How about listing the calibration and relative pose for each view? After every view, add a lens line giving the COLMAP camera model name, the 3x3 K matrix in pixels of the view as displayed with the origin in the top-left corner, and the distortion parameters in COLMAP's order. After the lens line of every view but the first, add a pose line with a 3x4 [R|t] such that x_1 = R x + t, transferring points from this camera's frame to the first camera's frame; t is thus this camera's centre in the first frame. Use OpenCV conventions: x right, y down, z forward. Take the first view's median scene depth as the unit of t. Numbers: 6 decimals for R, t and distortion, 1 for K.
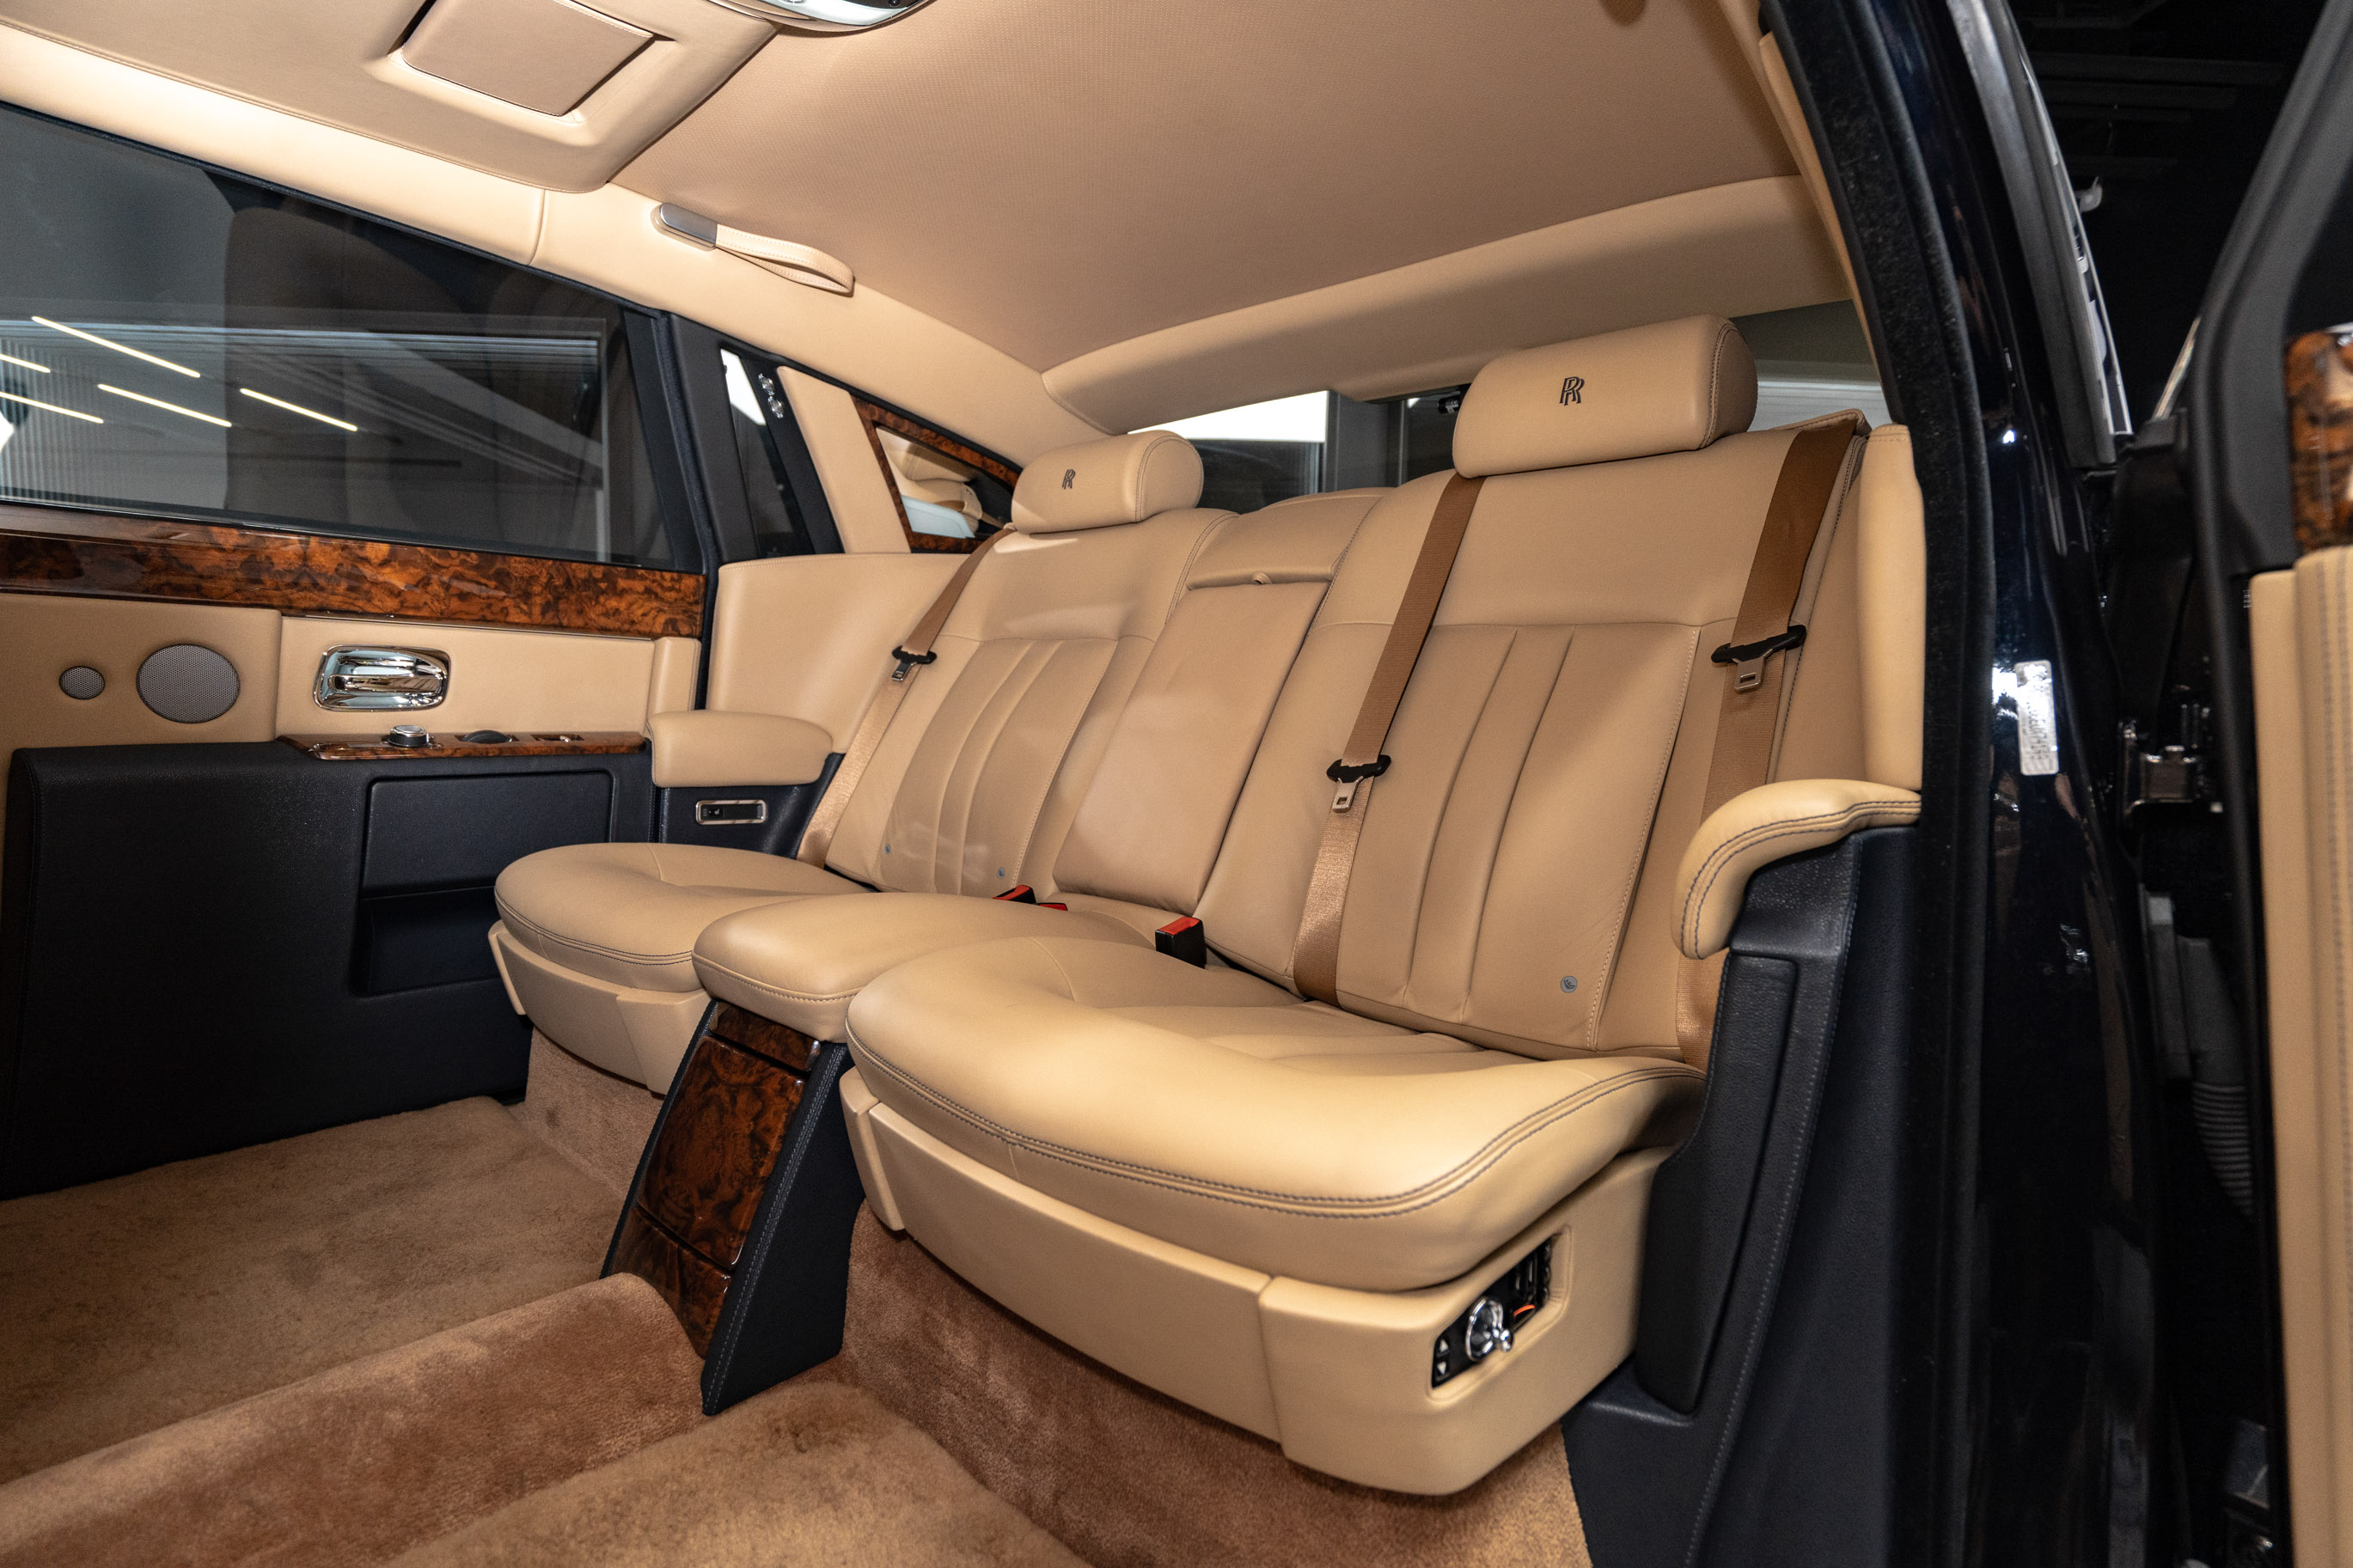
lens RADIAL K [[1127.2, 0, 1157.6], [0, 1127.2, 791.7], [0, 0, 1]] dist [0.002865, 0.000303]
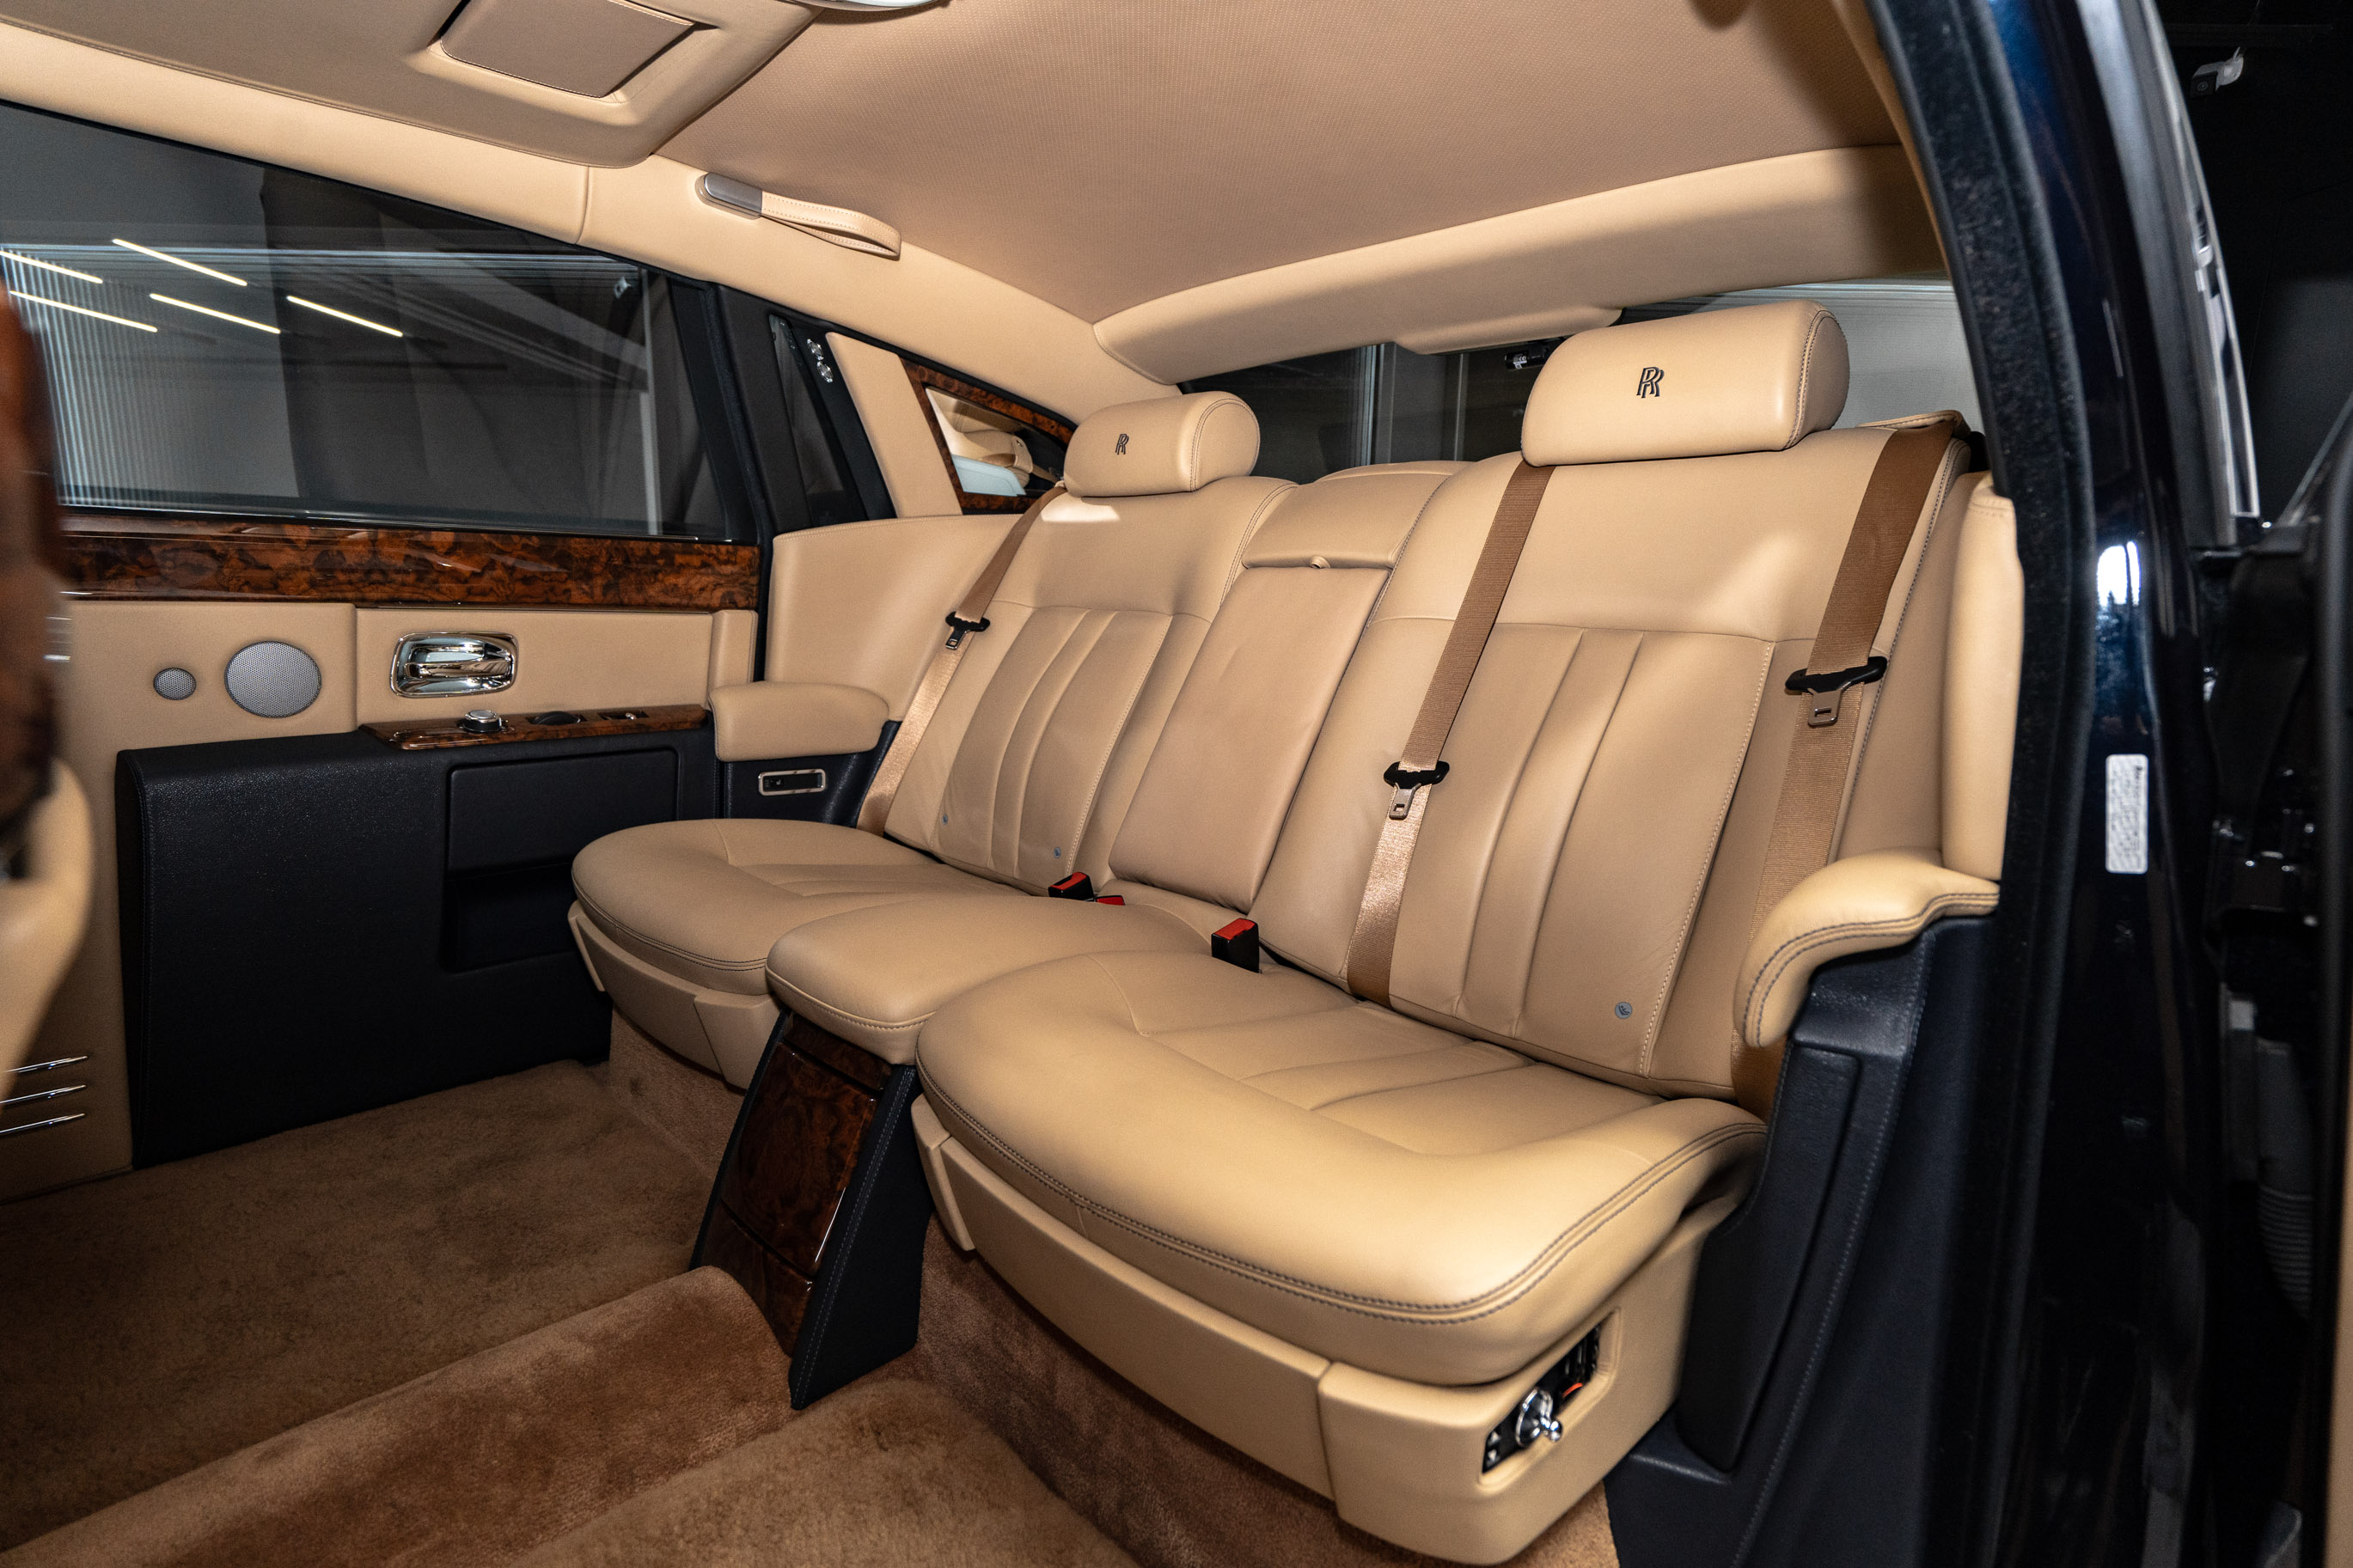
lens RADIAL K [[1127.2, 0, 1157.6], [0, 1127.2, 791.7], [0, 0, 1]] dist [0.002865, 0.000303]
pose [[0.999151, 0.005576, -0.040825, -0.011270], [-0.001775, 0.995708, 0.092538, -0.111550], [0.041166, -0.092387, 0.994872, -0.001243]]
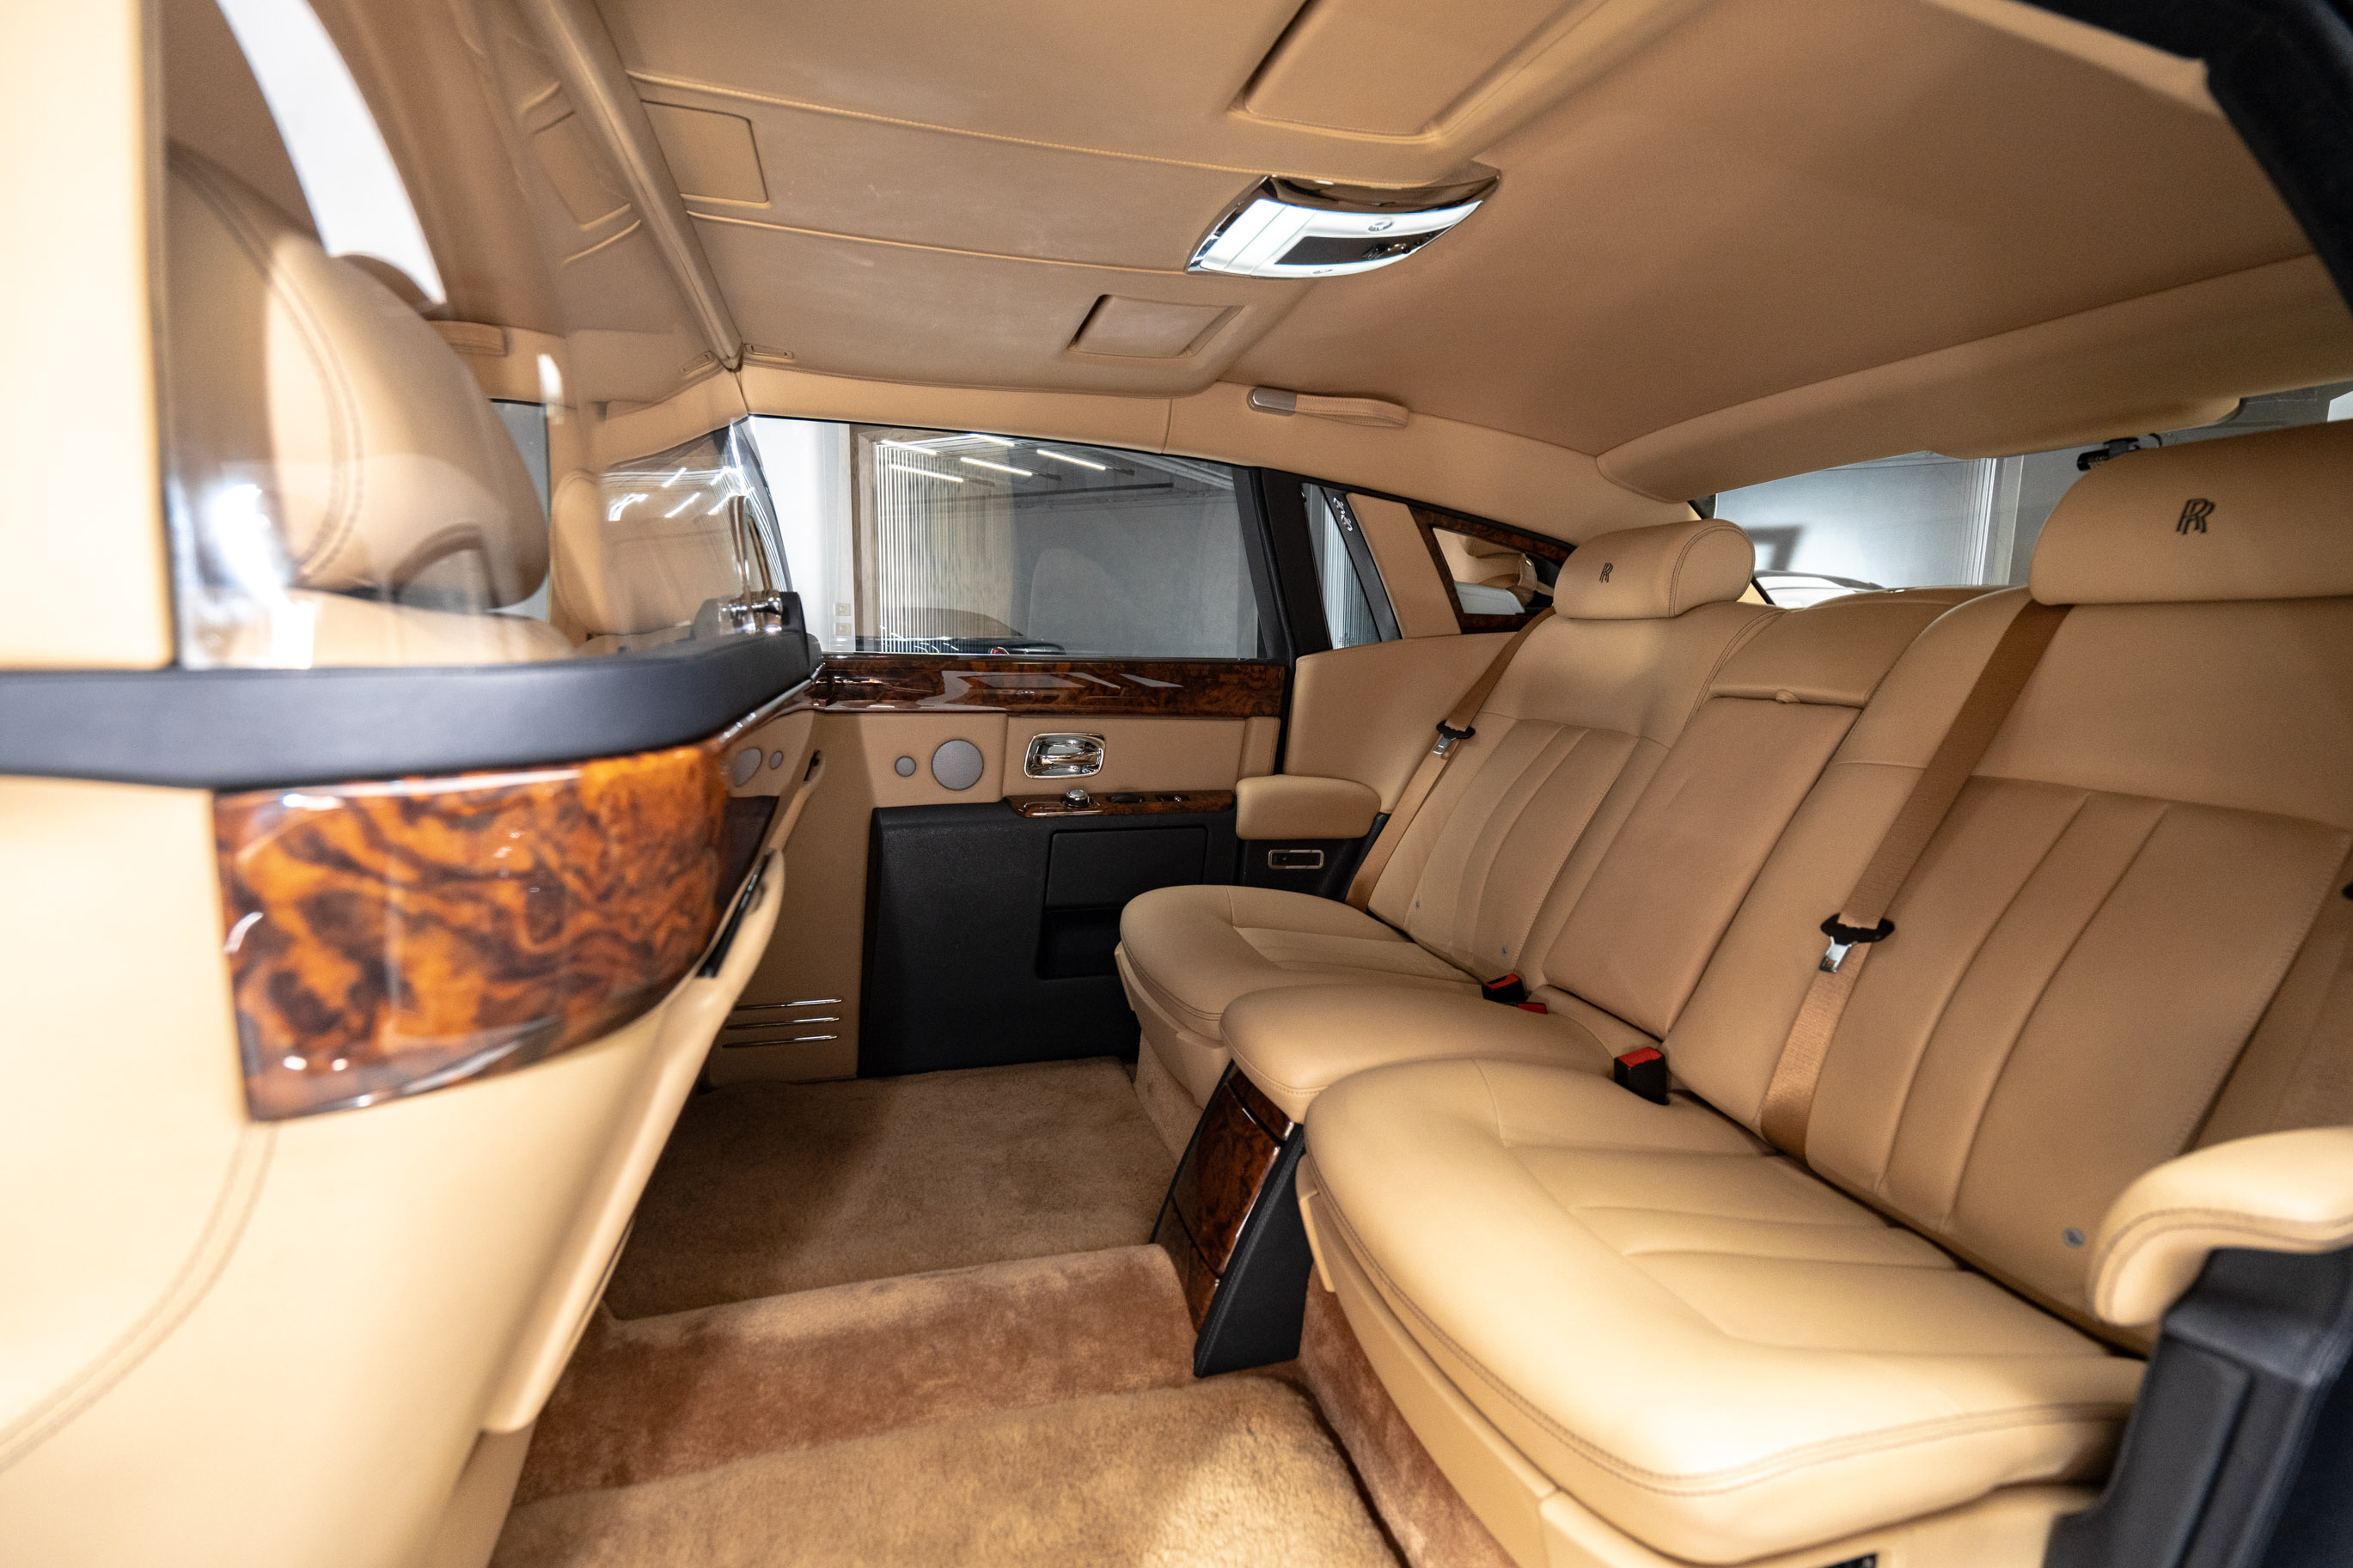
lens RADIAL K [[1044.8, 0, 1167.3], [0, 1044.8, 784.4], [0, 0, 1]] dist [-0.004104, 0.000574]
pose [[0.848107, 0.062672, -0.526106, 0.160925], [-0.040748, 0.997754, 0.053168, -0.193248], [0.528256, -0.023655, 0.848755, -0.065149]]
